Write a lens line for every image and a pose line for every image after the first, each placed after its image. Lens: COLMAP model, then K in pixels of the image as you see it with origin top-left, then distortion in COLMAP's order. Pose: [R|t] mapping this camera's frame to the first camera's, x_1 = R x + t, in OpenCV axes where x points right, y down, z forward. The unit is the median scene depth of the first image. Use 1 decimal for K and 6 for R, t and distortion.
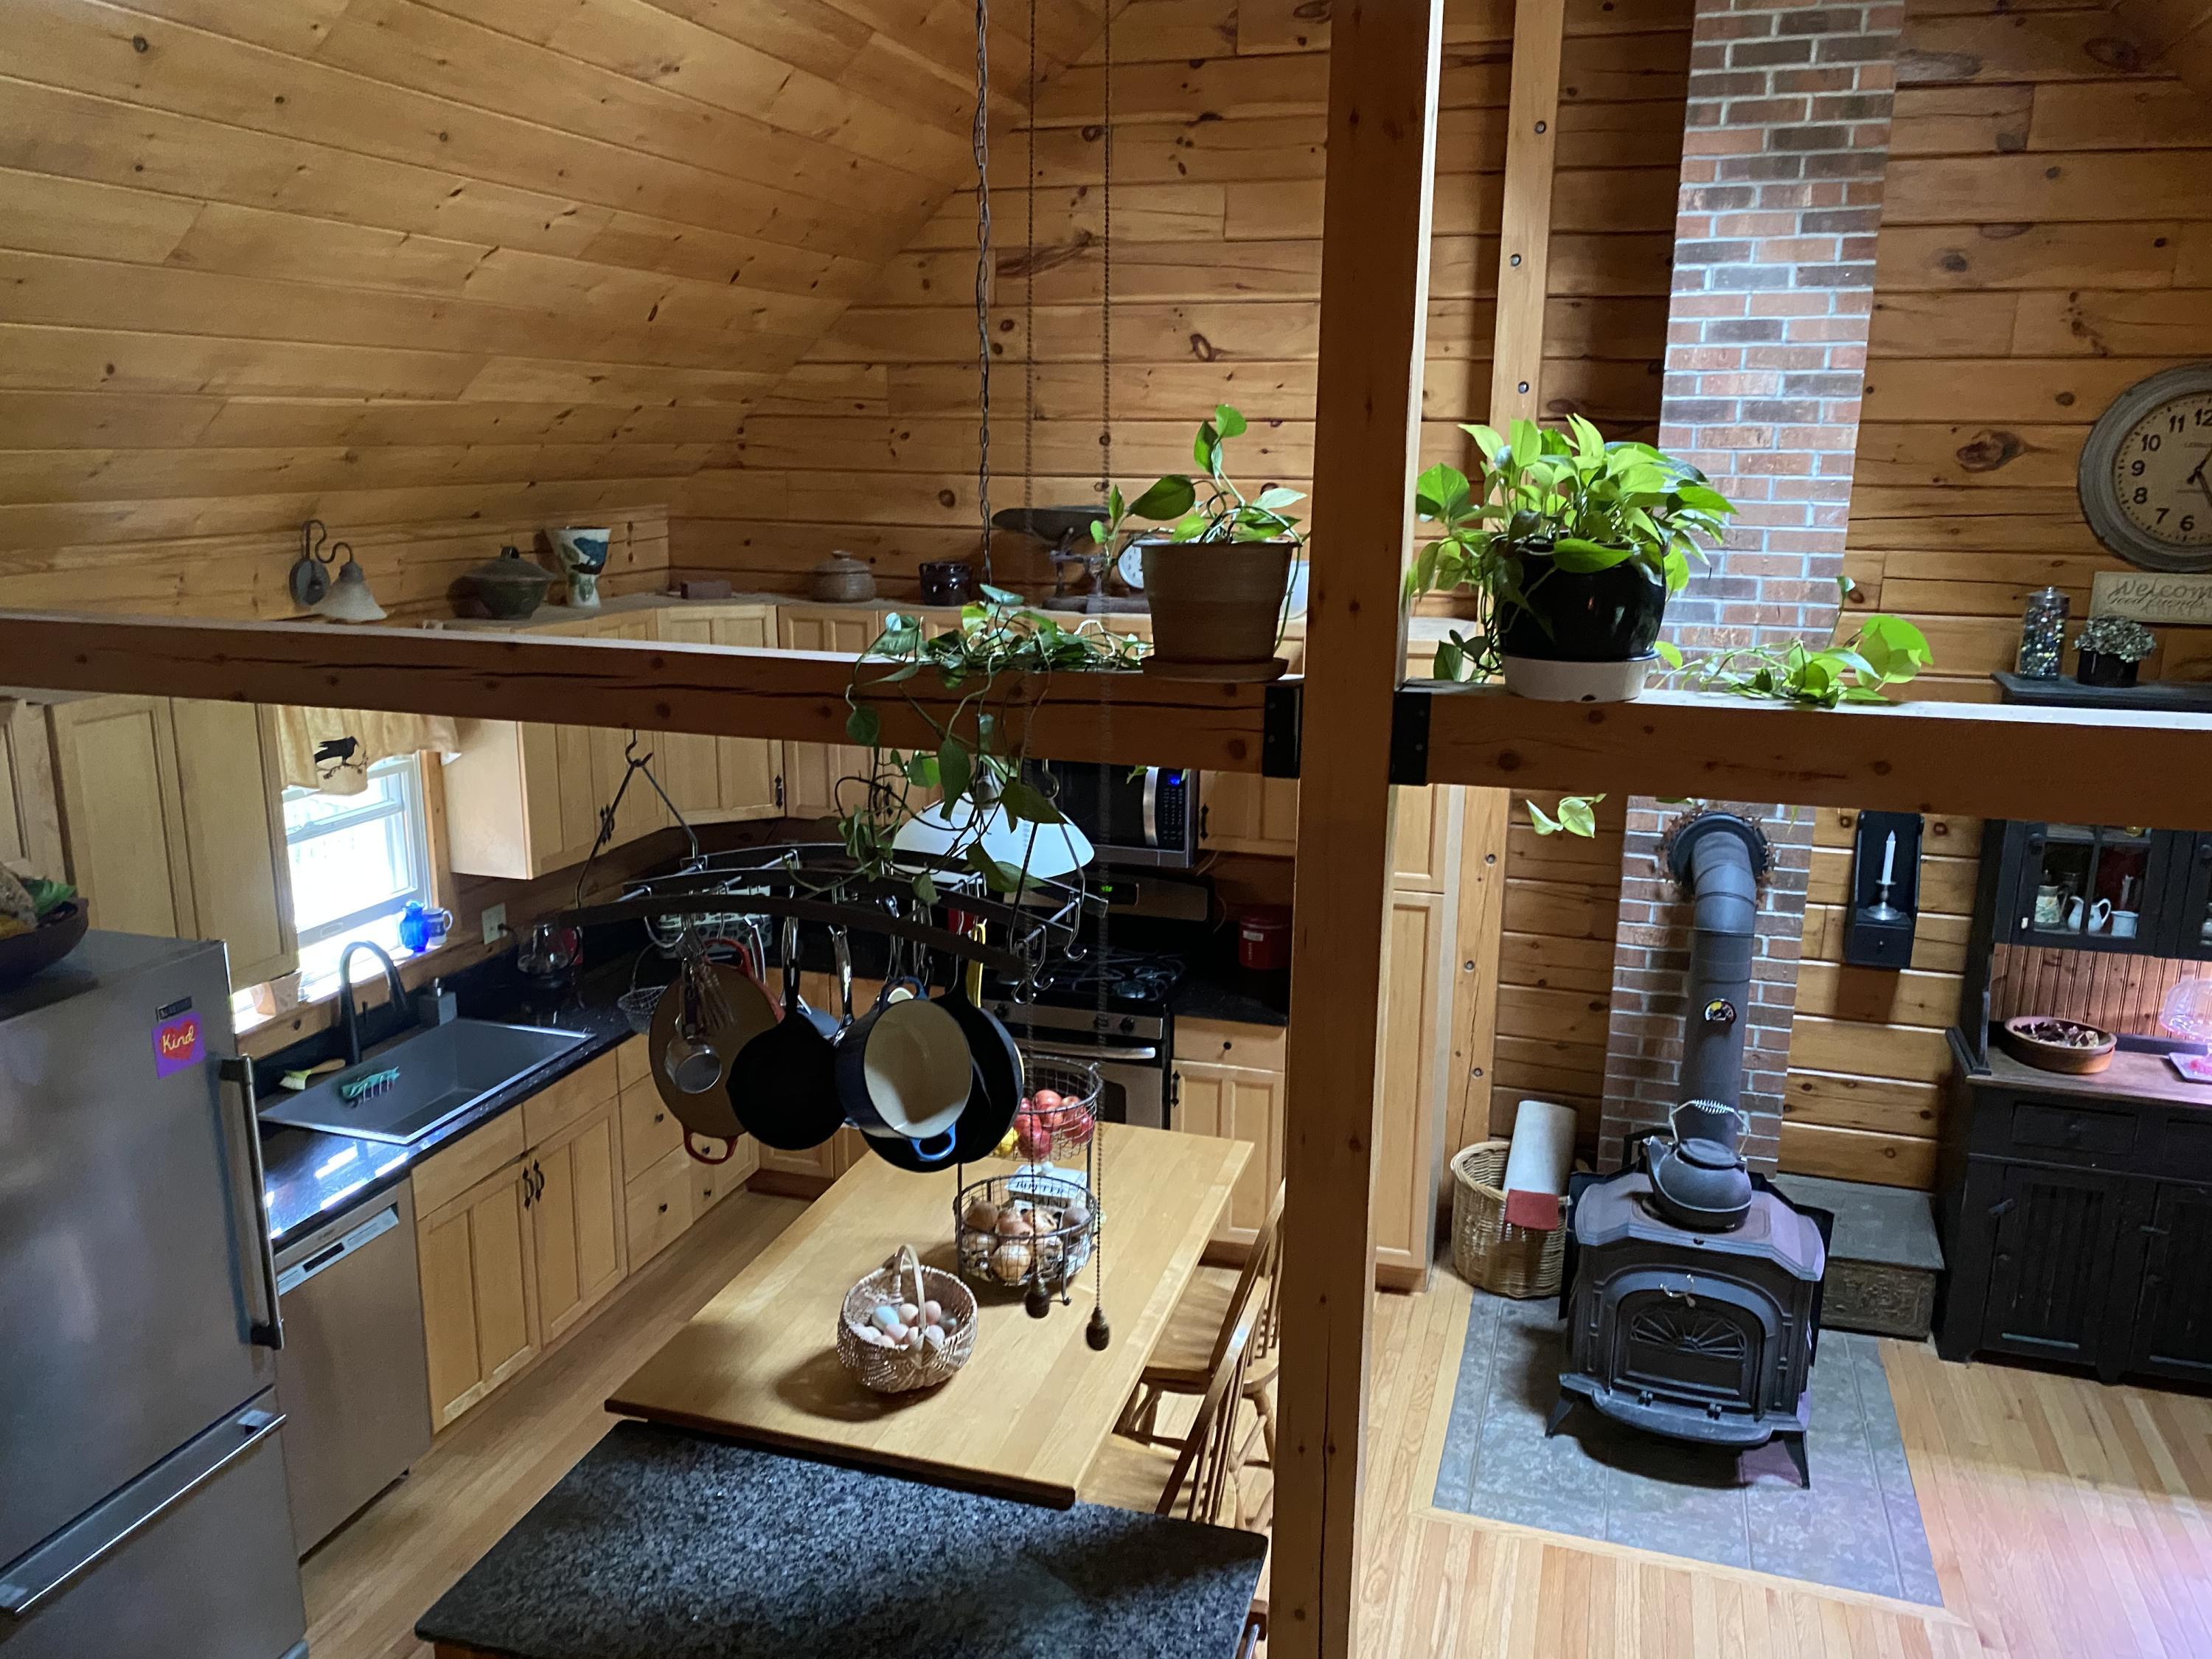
lens RADIAL K [[1710.2, 0, 1093.6], [0, 1710.2, 840.9], [0, 0, 1]] dist [0.024999, -0.030591]
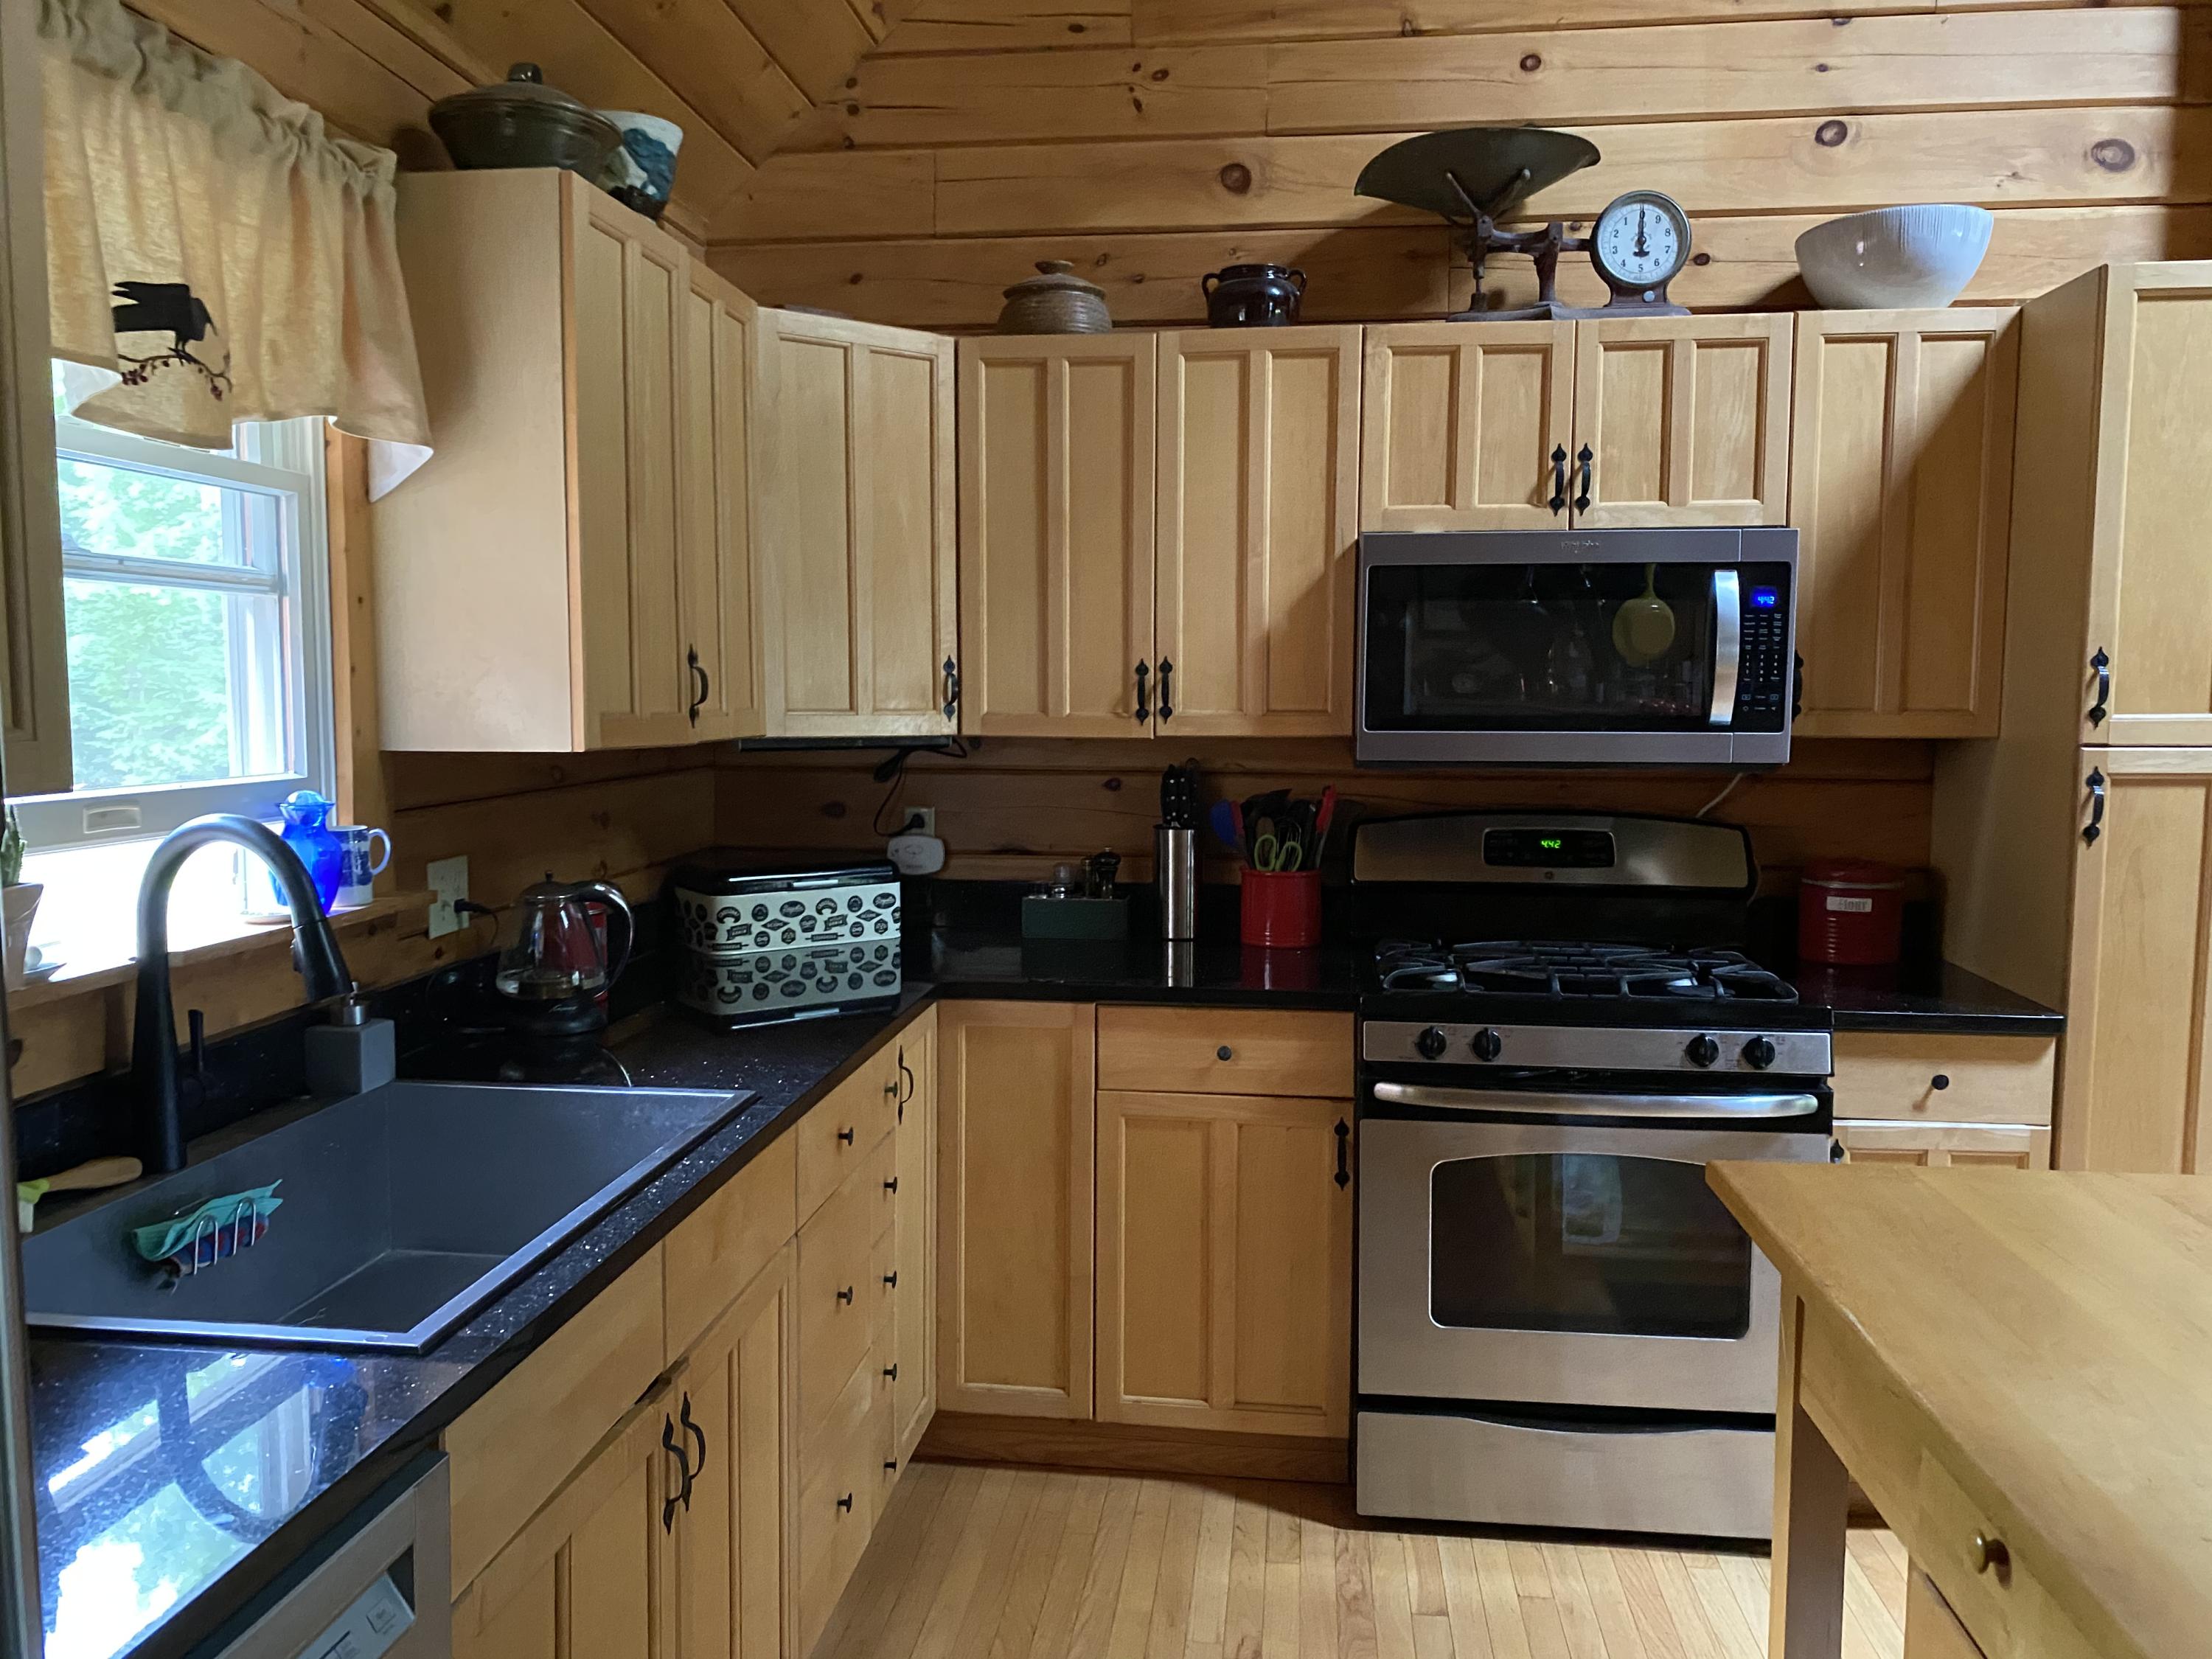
lens RADIAL K [[1704.8, 0, 1106.0], [0, 1704.8, 829.5], [0, 0, 1]] dist [0.015749, -0.010591]
pose [[0.982128, -0.021119, 0.187024, -0.299966], [0.047903, 0.989010, -0.139872, 0.119047], [-0.182014, 0.146332, 0.972347, 0.593763]]
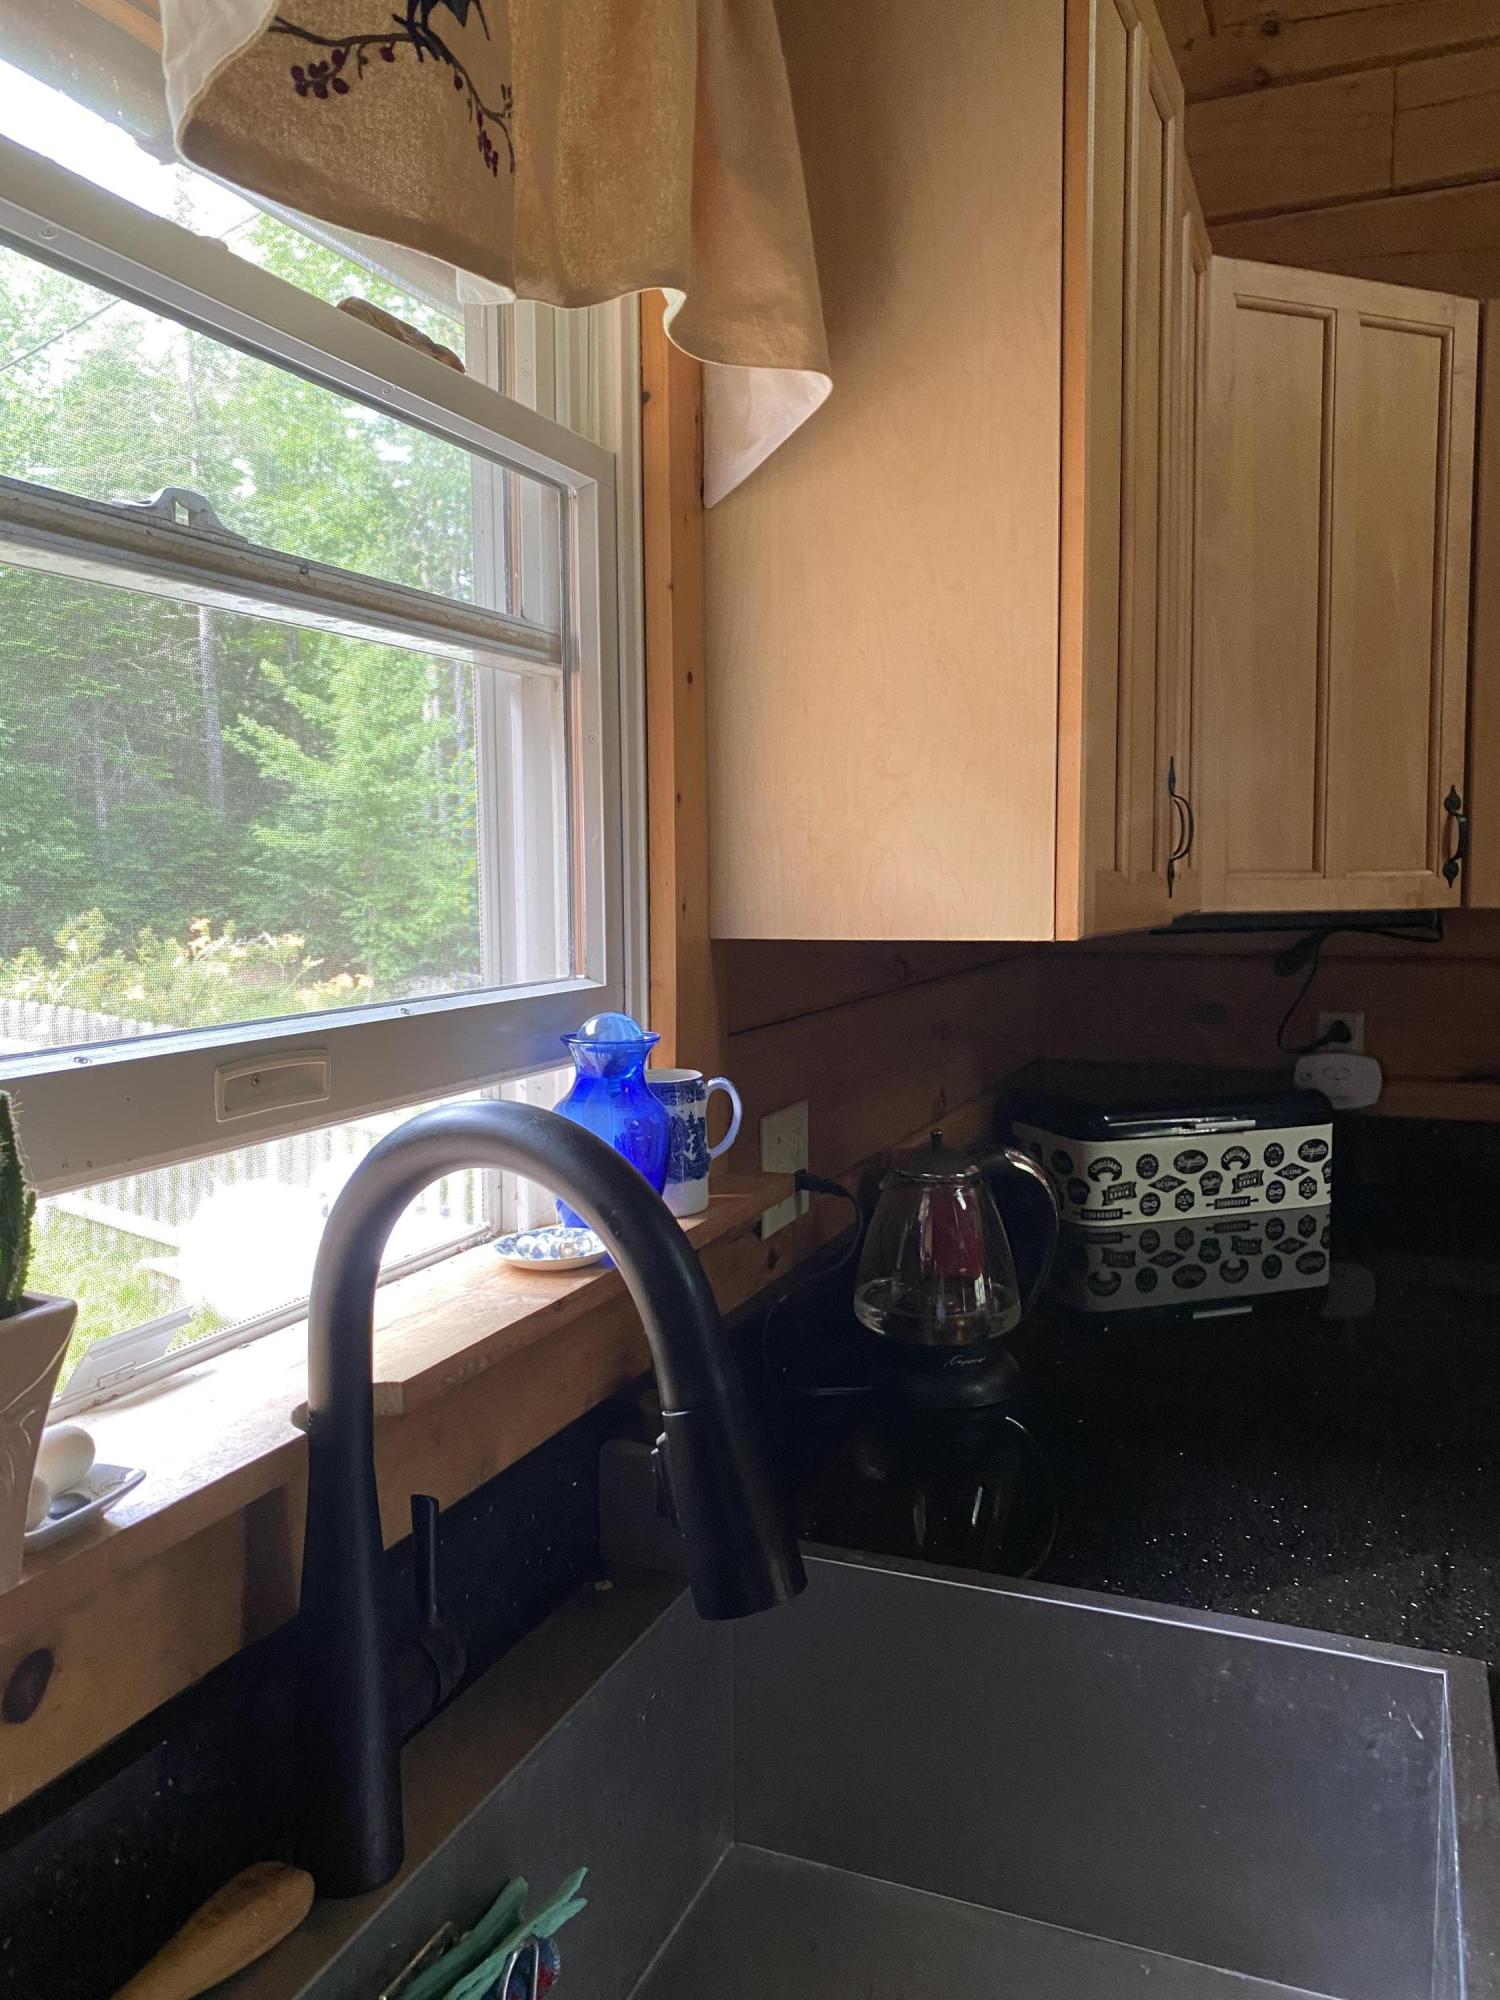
lens RADIAL K [[1532.8, 0, 747.4], [0, 1532.8, 982.8], [0, 0, 1]] dist [0.111819, -0.161615]
pose [[0.996071, -0.008047, -0.088197, -0.381973], [-0.005829, 0.987748, -0.155946, 0.066849], [0.088372, 0.155847, 0.983820, 0.847248]]
